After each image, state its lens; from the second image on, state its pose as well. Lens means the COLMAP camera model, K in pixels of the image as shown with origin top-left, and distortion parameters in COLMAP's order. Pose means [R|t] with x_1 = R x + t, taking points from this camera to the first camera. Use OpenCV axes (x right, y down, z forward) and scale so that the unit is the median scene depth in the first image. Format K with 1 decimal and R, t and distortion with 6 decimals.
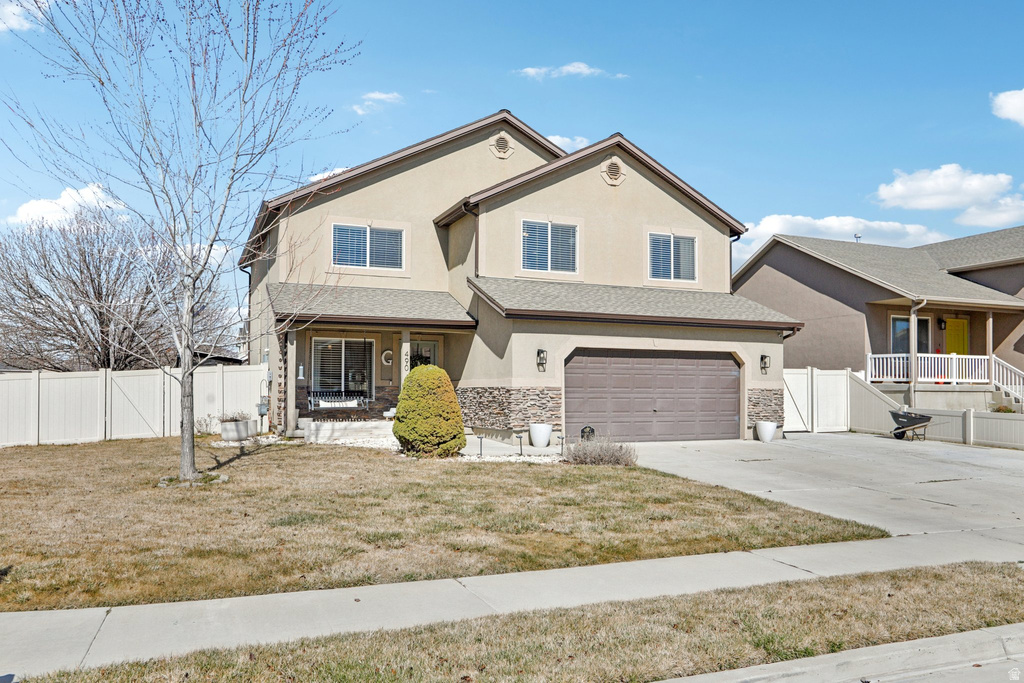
lens RADIAL K [[792.3, 0, 512.2], [0, 792.3, 374.5], [0, 0, 1]] dist [-0.000992, 0.001074]
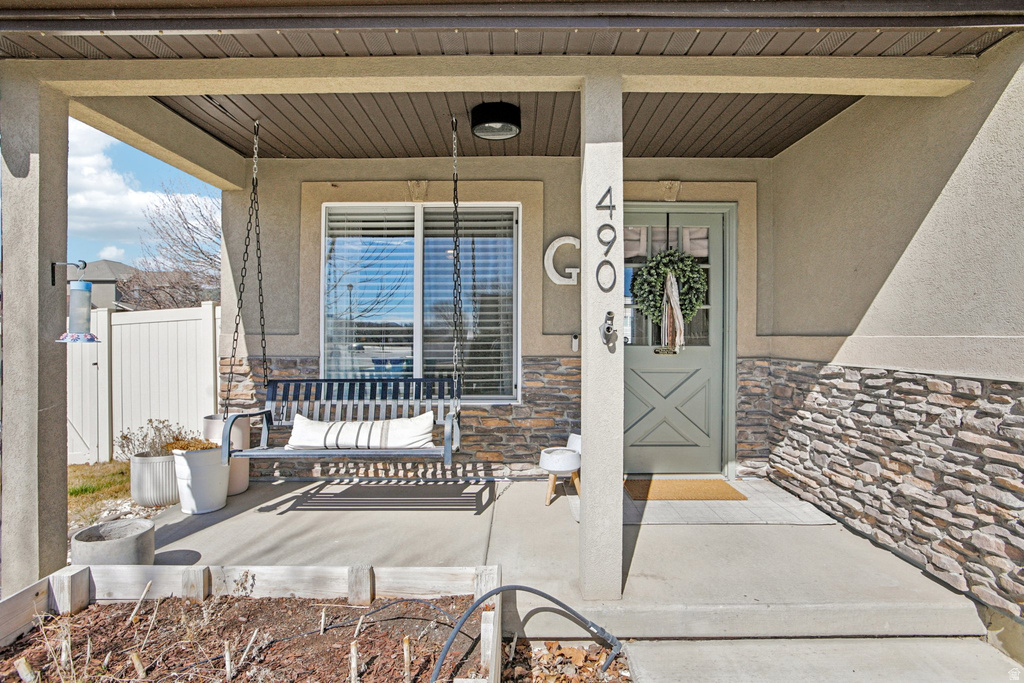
lens RADIAL K [[490.4, 0, 509.4], [0, 490.4, 334.1], [0, 0, 1]] dist [-0.058909, 0.022830]
pose [[0.918440, -0.005796, -0.395517, -0.105281], [0.014654, 0.999705, 0.019377, 0.002582], [0.395288, -0.023592, 0.918254, 0.836688]]
